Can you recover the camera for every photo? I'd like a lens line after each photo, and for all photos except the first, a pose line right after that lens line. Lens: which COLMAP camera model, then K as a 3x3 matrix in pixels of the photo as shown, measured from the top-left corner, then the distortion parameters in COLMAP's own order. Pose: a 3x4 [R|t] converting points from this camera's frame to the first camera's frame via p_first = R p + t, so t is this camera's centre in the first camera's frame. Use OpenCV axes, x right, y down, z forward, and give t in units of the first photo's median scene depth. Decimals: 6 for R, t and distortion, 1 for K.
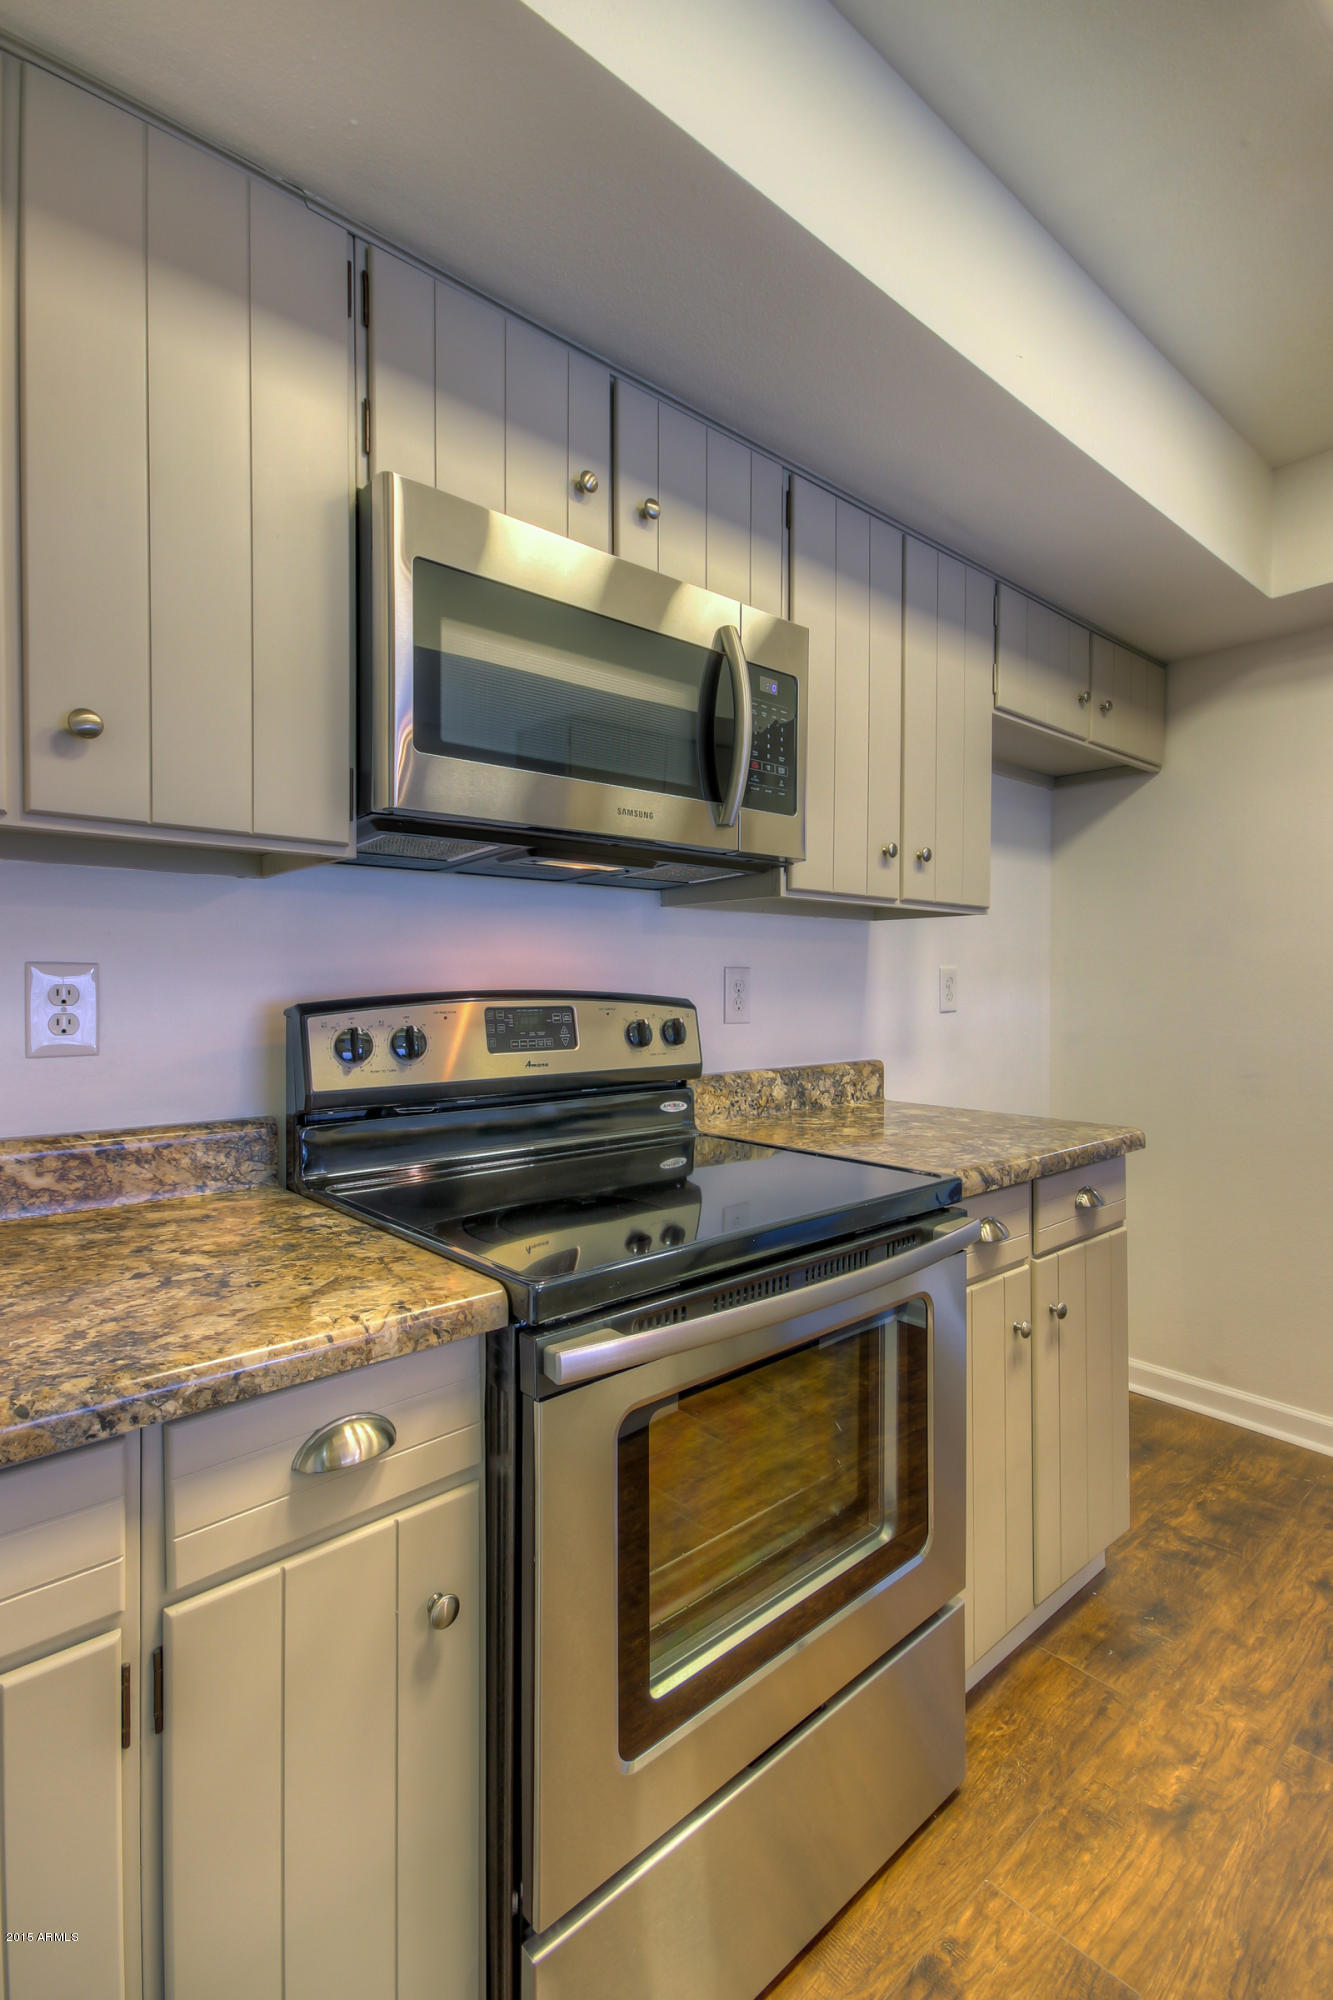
lens RADIAL K [[909.8, 0, 673.6], [0, 909.8, 994.4], [0, 0, 1]] dist [0.031119, -0.014893]
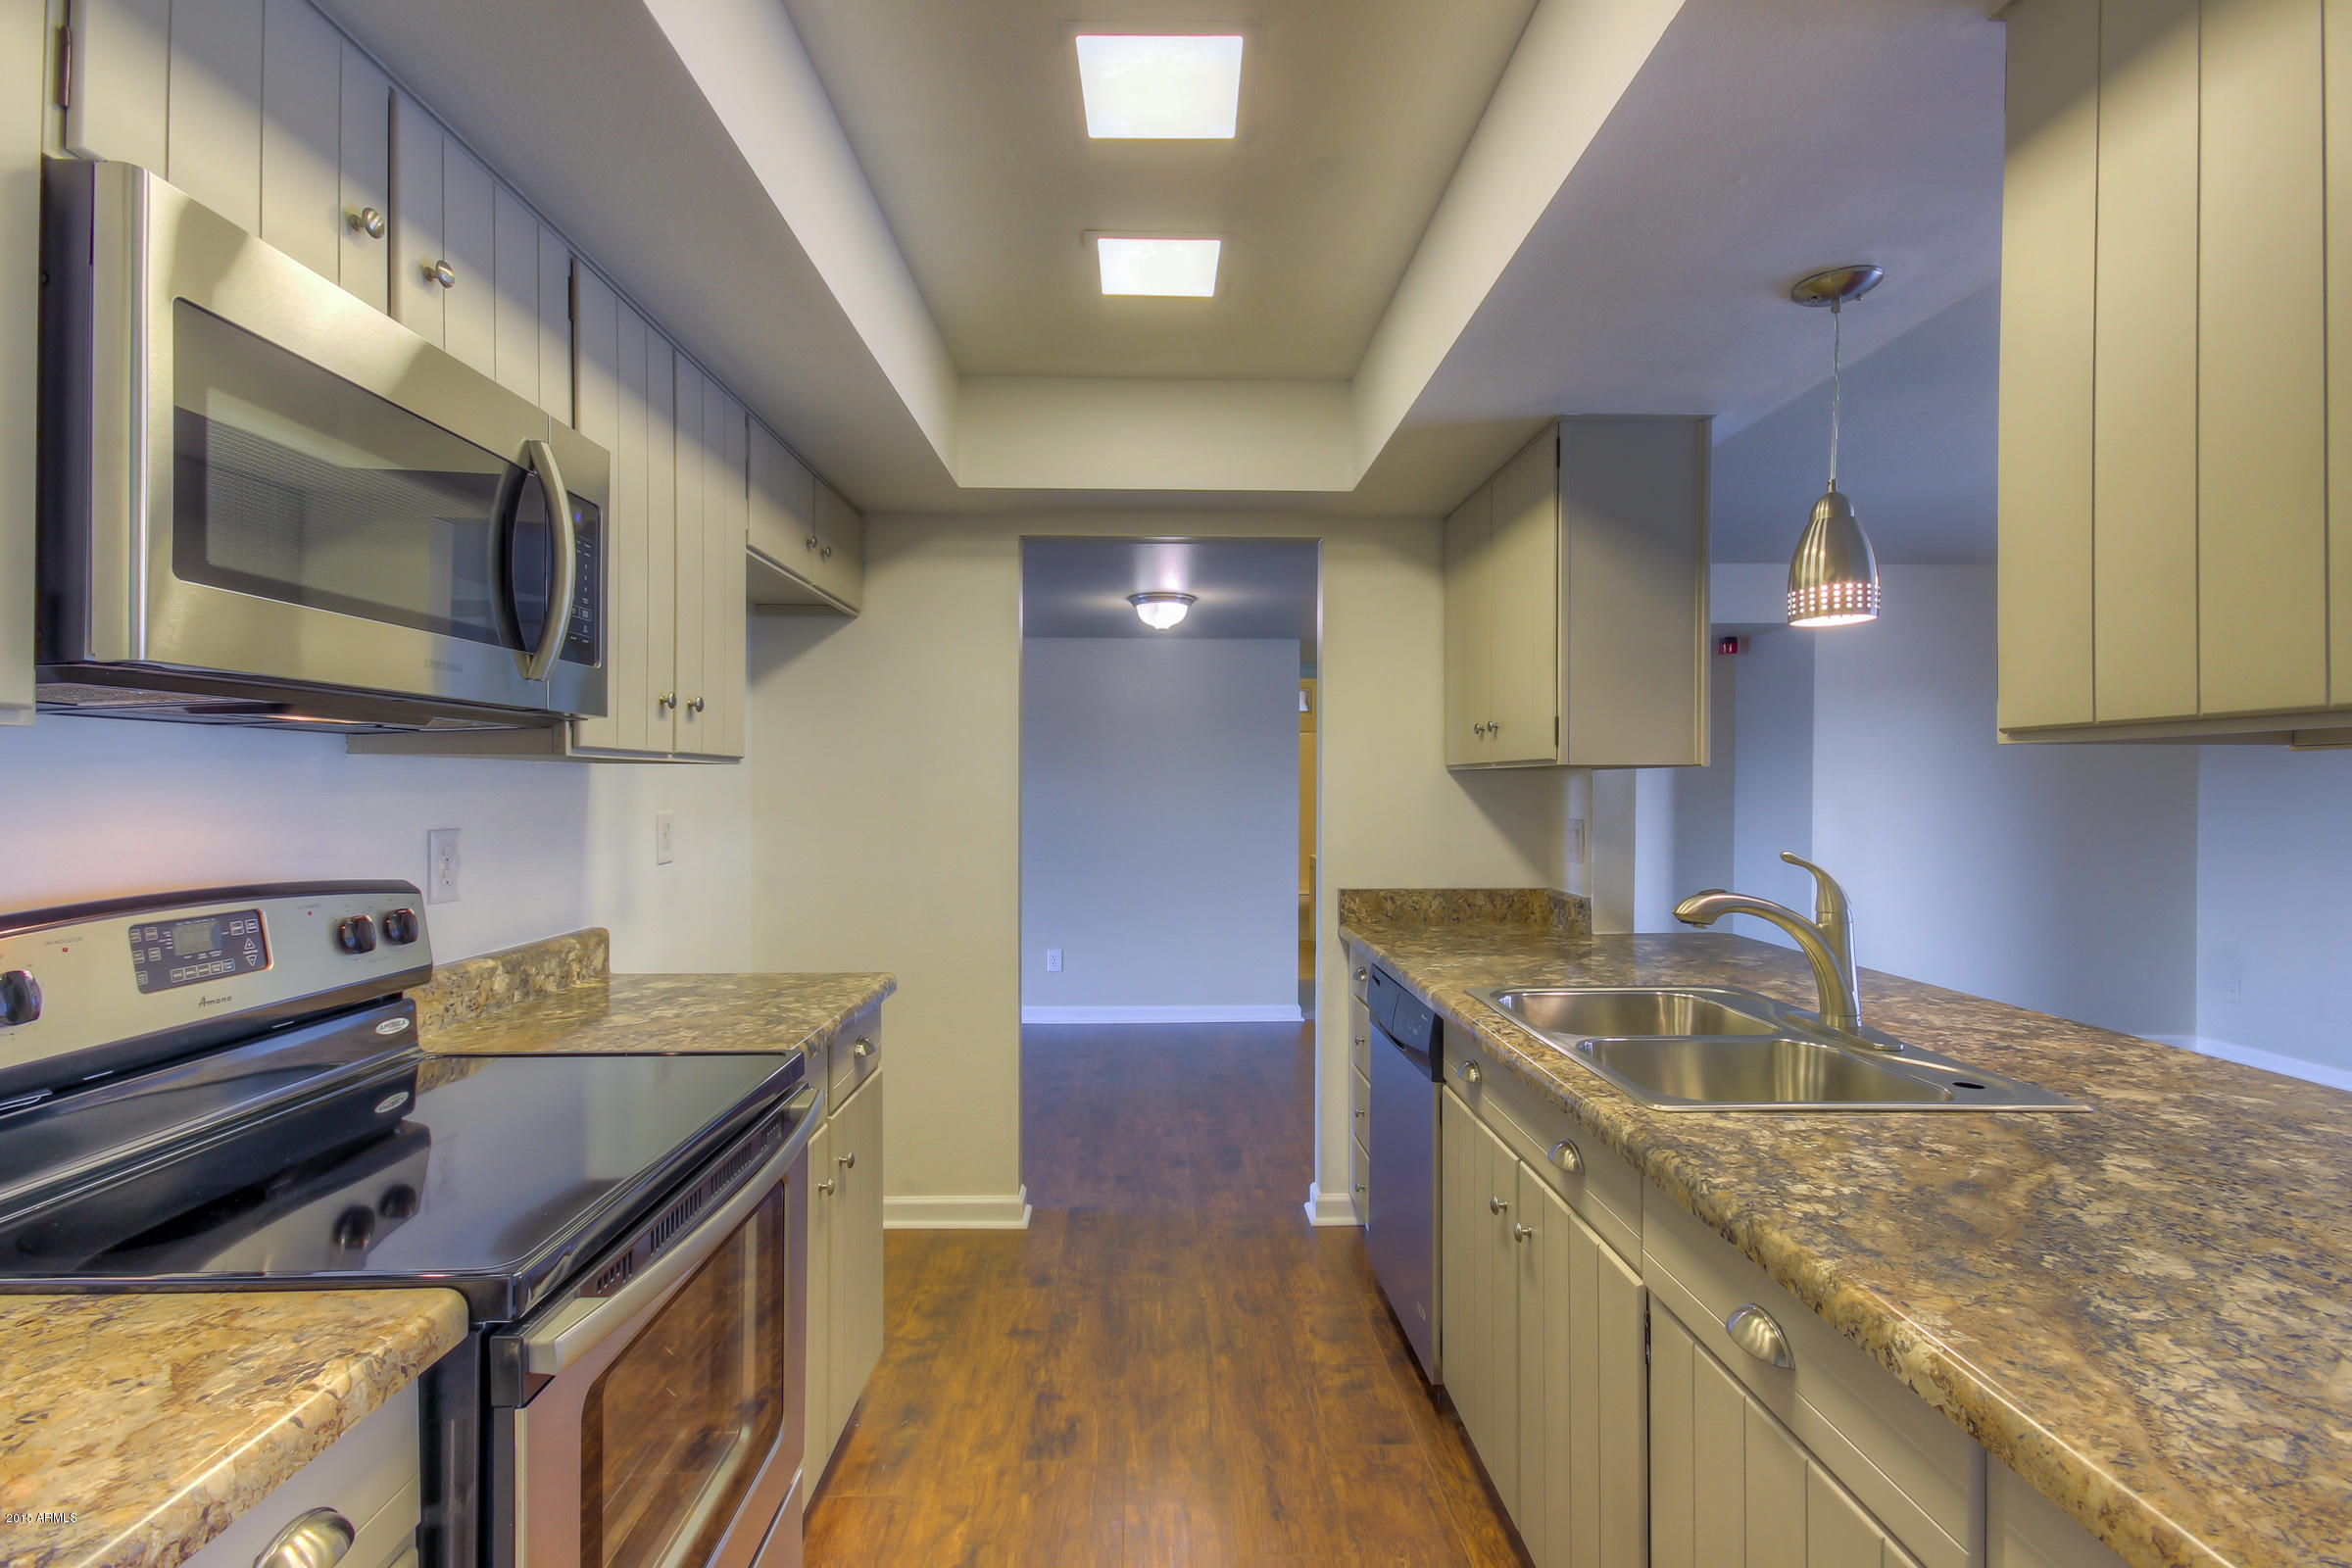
lens RADIAL K [[1069.9, 0, 1180.1], [0, 1069.9, 790.4], [0, 0, 1]] dist [0.031119, -0.014893]
pose [[0.631857, 0.006970, 0.775054, -0.304443], [-0.003145, 0.999974, -0.006429, -0.072336], [-0.775079, 0.001624, 0.631863, -0.069591]]
